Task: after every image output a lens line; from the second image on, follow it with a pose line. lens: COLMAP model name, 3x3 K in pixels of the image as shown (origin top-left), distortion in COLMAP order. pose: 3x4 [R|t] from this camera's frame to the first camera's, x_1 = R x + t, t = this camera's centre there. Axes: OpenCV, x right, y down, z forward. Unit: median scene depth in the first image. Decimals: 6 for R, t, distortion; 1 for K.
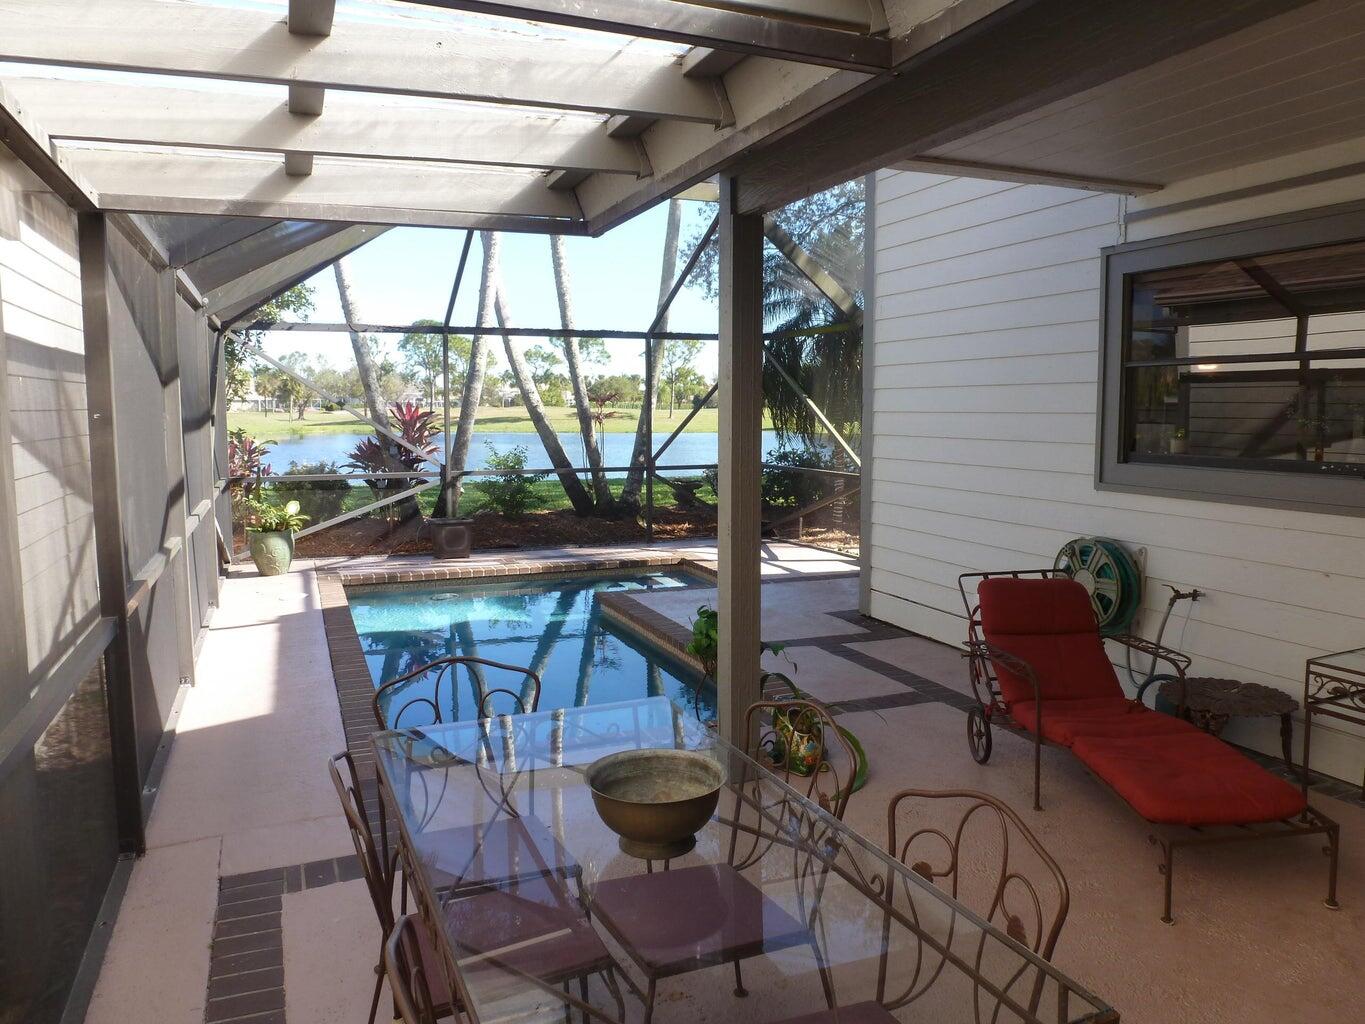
lens RADIAL K [[985.7, 0, 682.5], [0, 985.7, 512.0], [0, 0, 1]] dist [-0.054276, 0.005208]
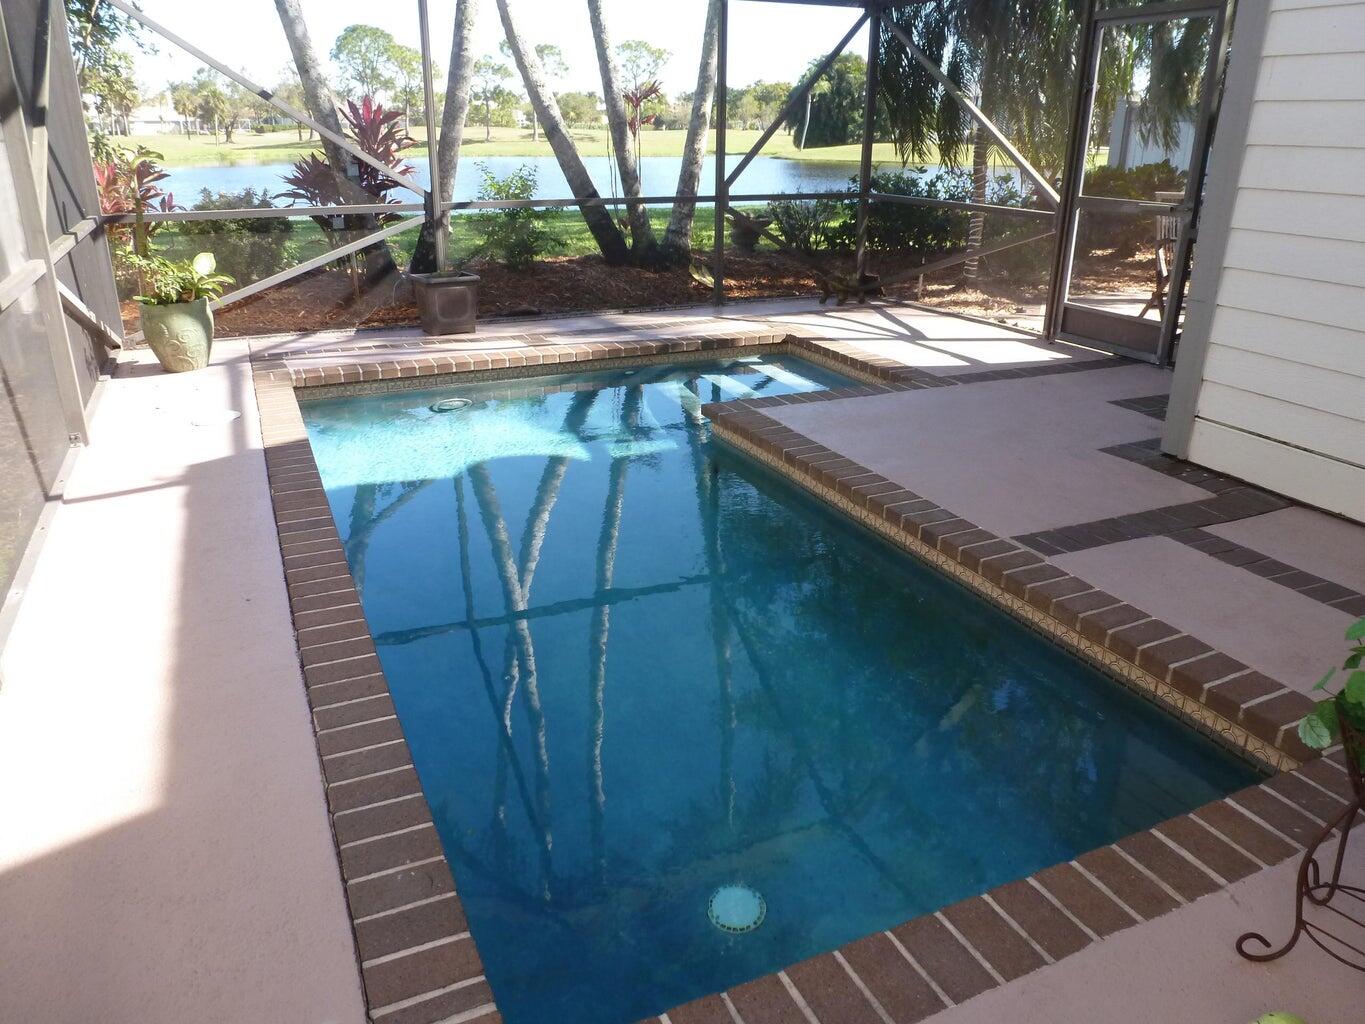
lens RADIAL K [[985.7, 0, 682.5], [0, 985.7, 512.0], [0, 0, 1]] dist [-0.054276, 0.005208]
pose [[0.999122, -0.007970, 0.041141, -0.092734], [-0.003149, 0.964691, 0.263365, -0.012857], [-0.041787, -0.263264, 0.963819, 0.272784]]
